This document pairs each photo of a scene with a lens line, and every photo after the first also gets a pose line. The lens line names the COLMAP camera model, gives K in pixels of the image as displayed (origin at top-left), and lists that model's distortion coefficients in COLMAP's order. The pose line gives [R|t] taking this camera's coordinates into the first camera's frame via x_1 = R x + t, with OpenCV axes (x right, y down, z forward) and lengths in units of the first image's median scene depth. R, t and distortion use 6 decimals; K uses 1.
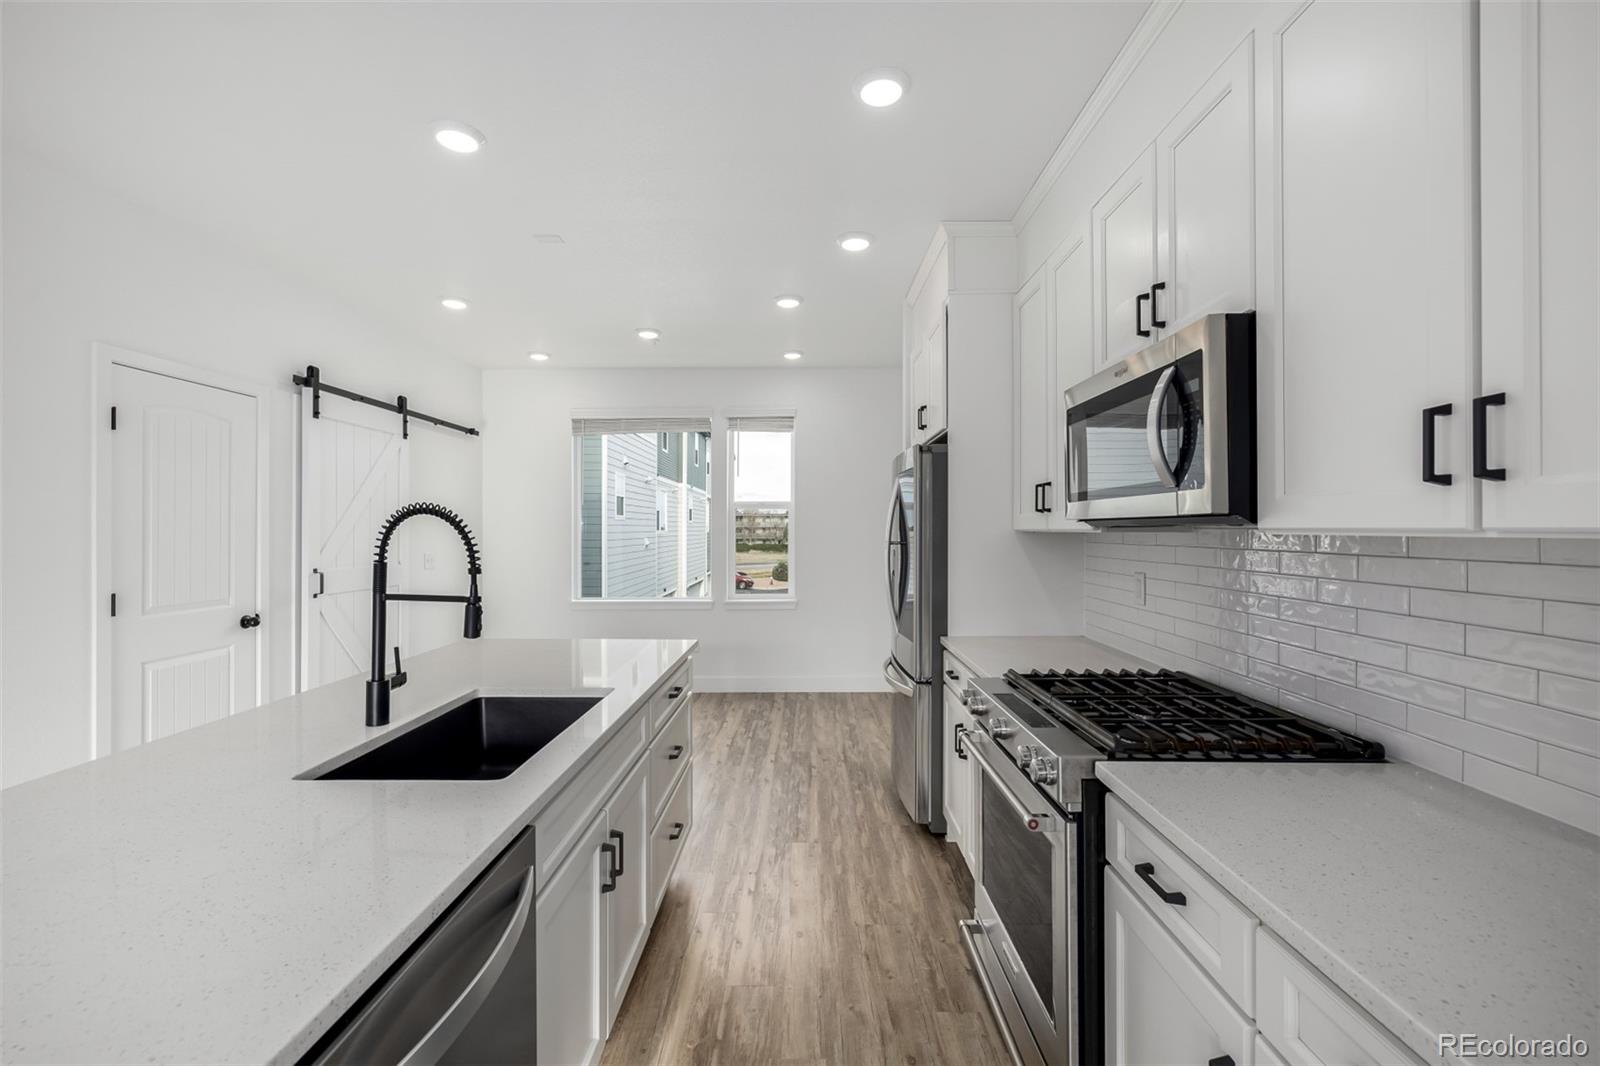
lens RADIAL K [[670.3, 0, 807.2], [0, 670.3, 531.6], [0, 0, 1]] dist [0.000291, -0.000042]
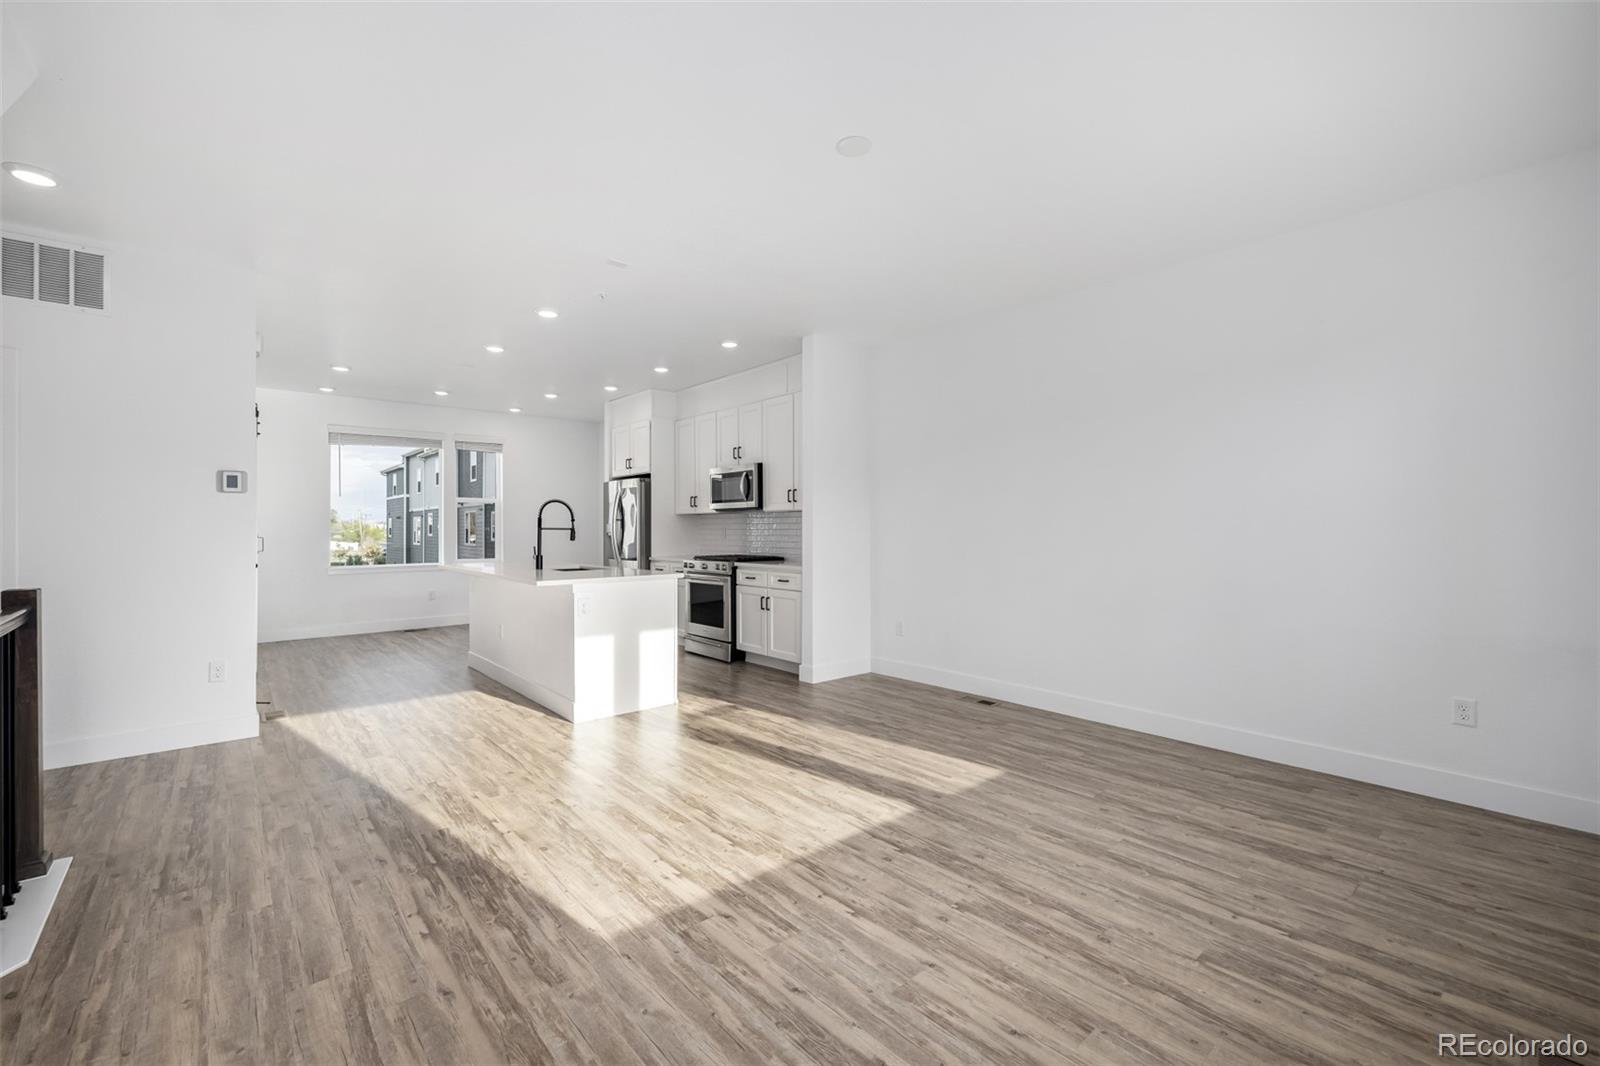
lens RADIAL K [[670.3, 0, 801.8], [0, 670.3, 526.8], [0, 0, 1]] dist [0.000291, -0.000042]
pose [[0.755950, 0.001839, 0.654627, -0.996149], [0.002869, 0.999977, -0.006123, 0.063468], [-0.654623, 0.006507, 0.755927, -1.234740]]
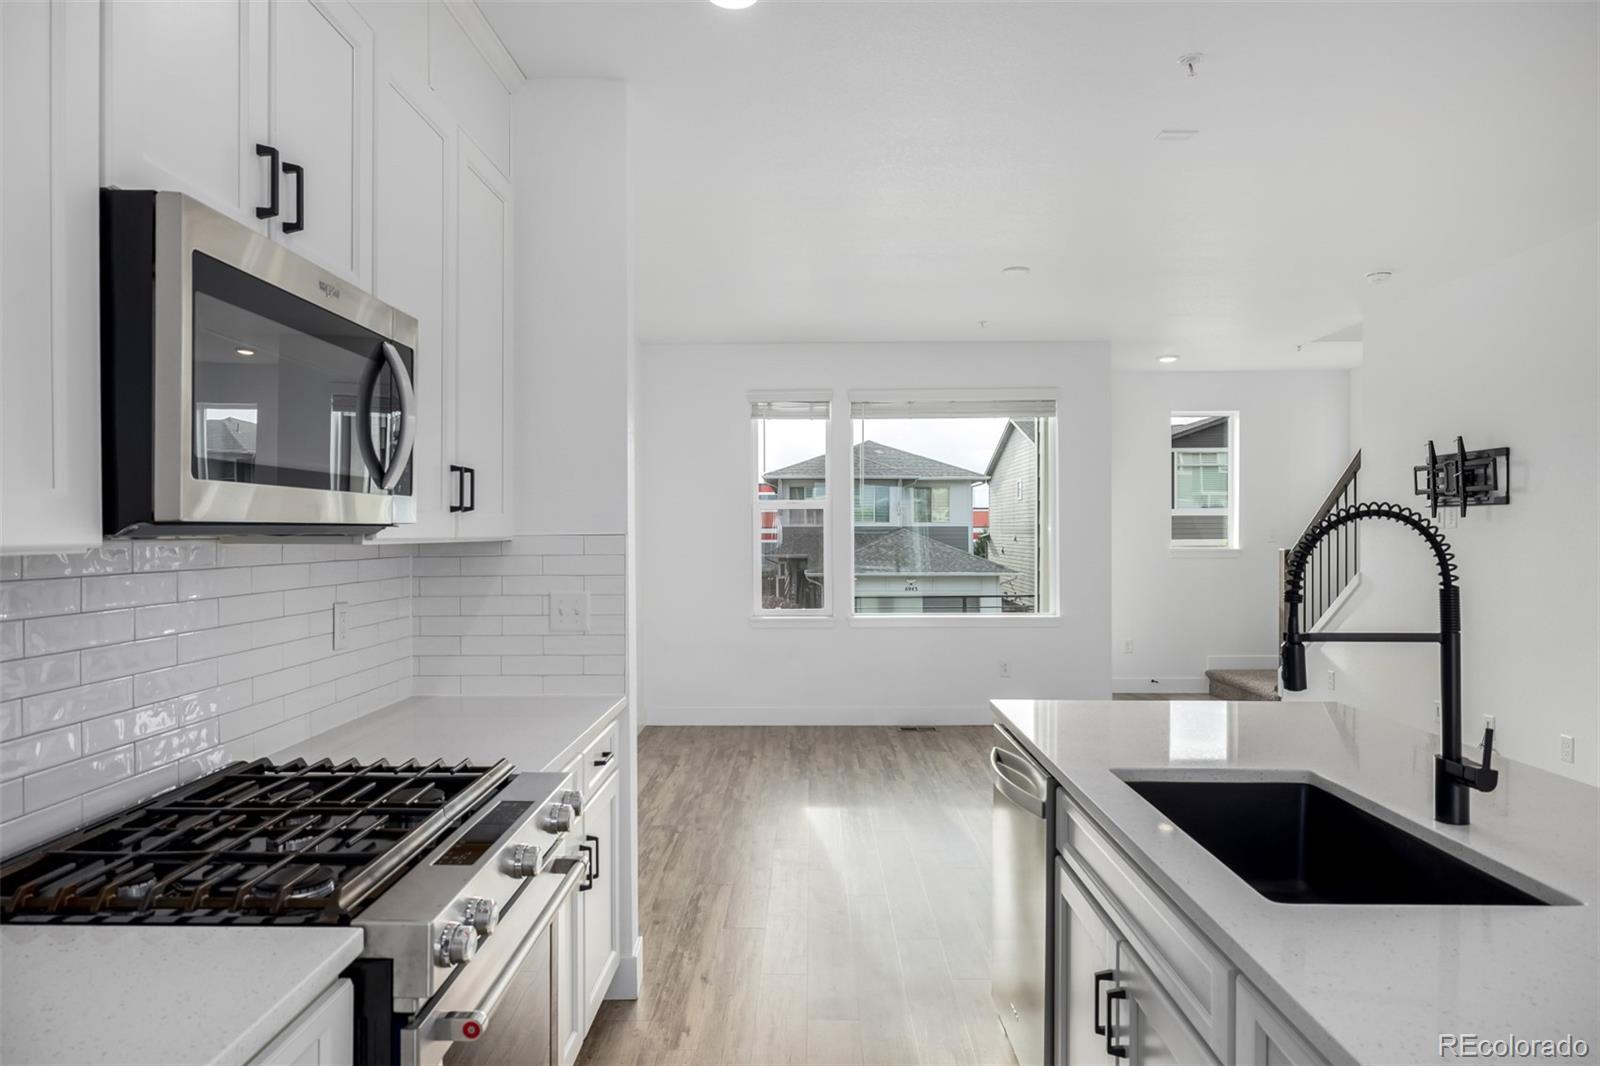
lens RADIAL K [[988.5, 0, 803.2], [0, 988.5, 537.8], [0, 0, 1]] dist [0.002331, -0.002388]
pose [[-0.999963, 0.000581, 0.008579, 0.014336], [0.000685, 0.999927, 0.012065, -0.011004], [-0.008571, 0.012070, -0.999890, 1.143900]]
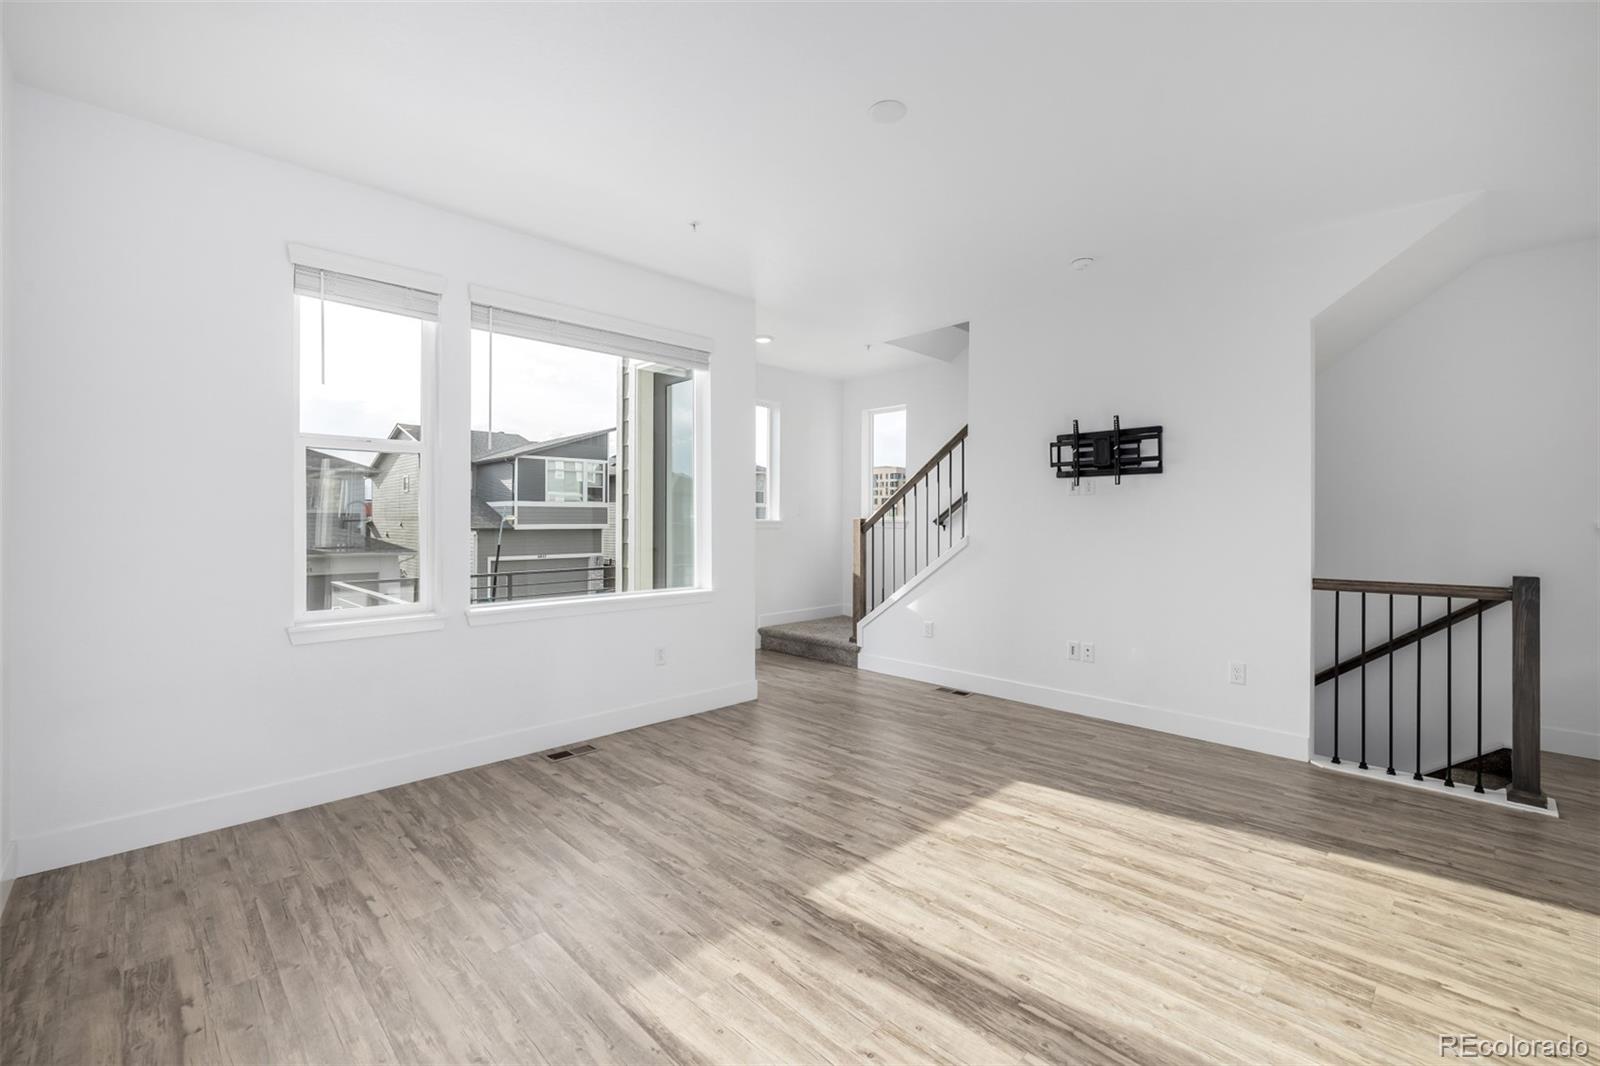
lens RADIAL K [[670.3, 0, 801.9], [0, 670.3, 519.3], [0, 0, 1]] dist [0.000291, -0.000042]
pose [[-0.714591, -0.004958, -0.699525, 0.314987], [-0.006640, 0.999978, -0.000305, 0.052116], [0.699511, 0.004427, -0.714608, -0.067821]]
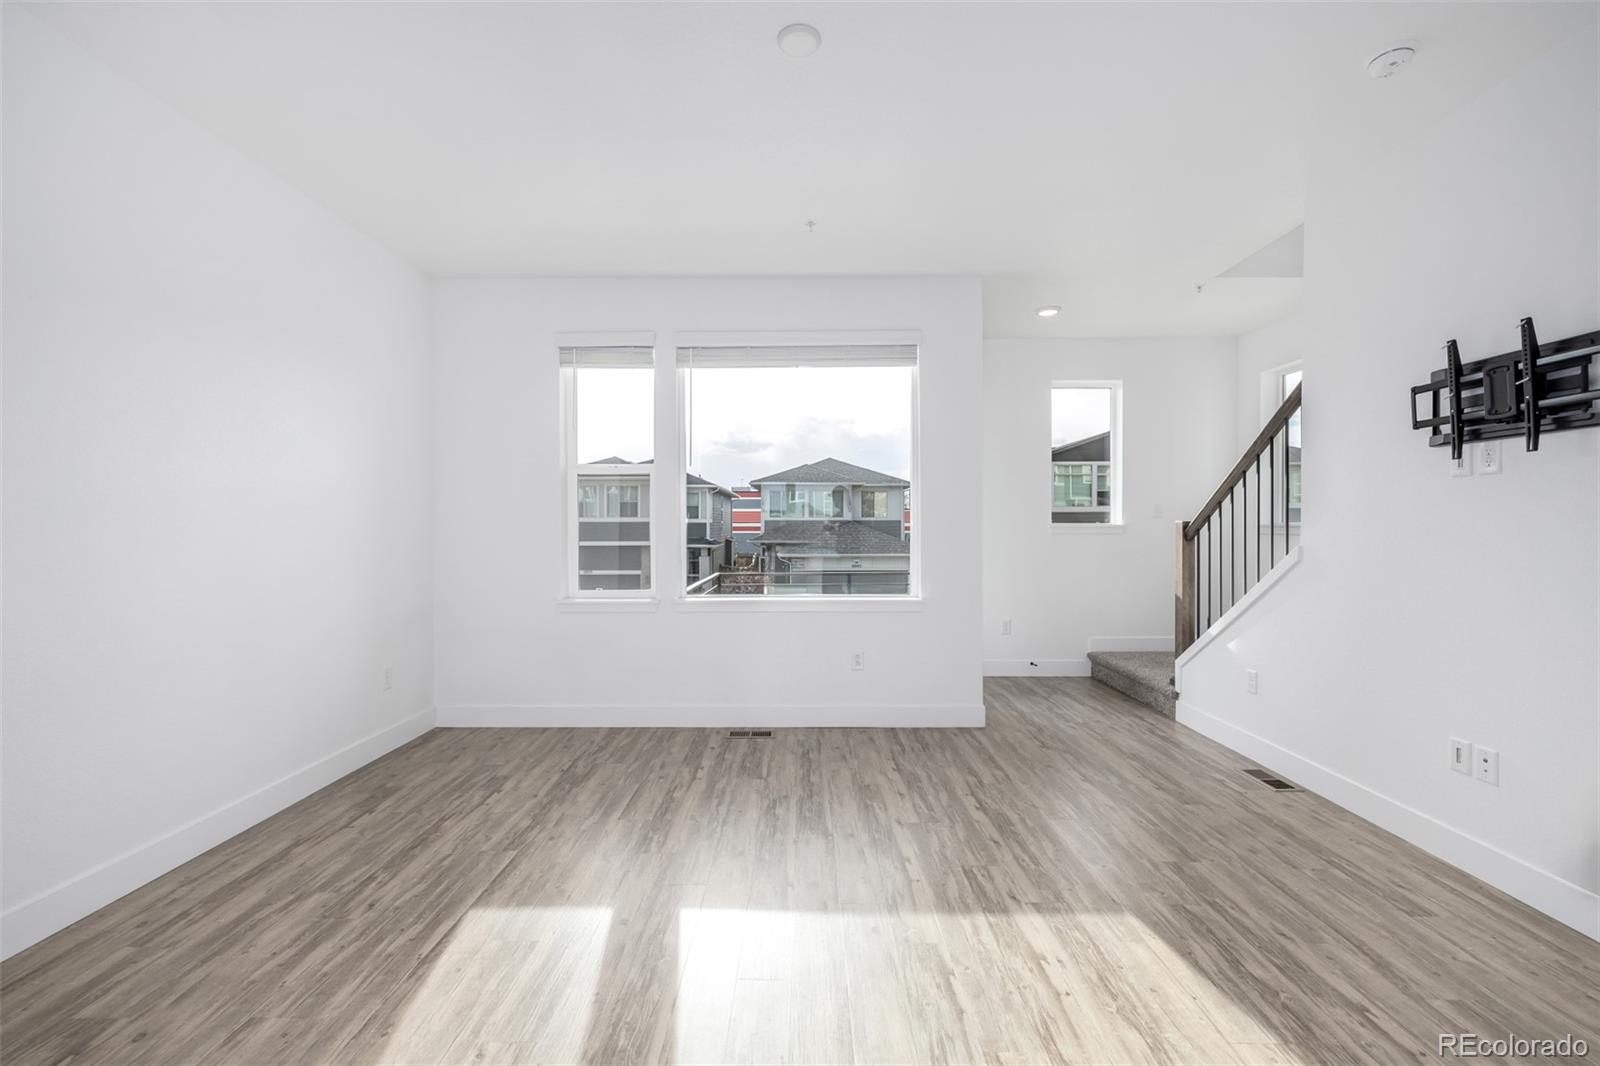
lens RADIAL K [[670.3, 0, 802.8], [0, 670.3, 529.1], [0, 0, 1]] dist [0.000291, -0.000042]
pose [[-0.999993, -0.000933, 0.003748, -0.350134], [-0.000900, 0.999961, 0.008805, 0.052930], [-0.003756, 0.008801, -0.999954, 0.118676]]
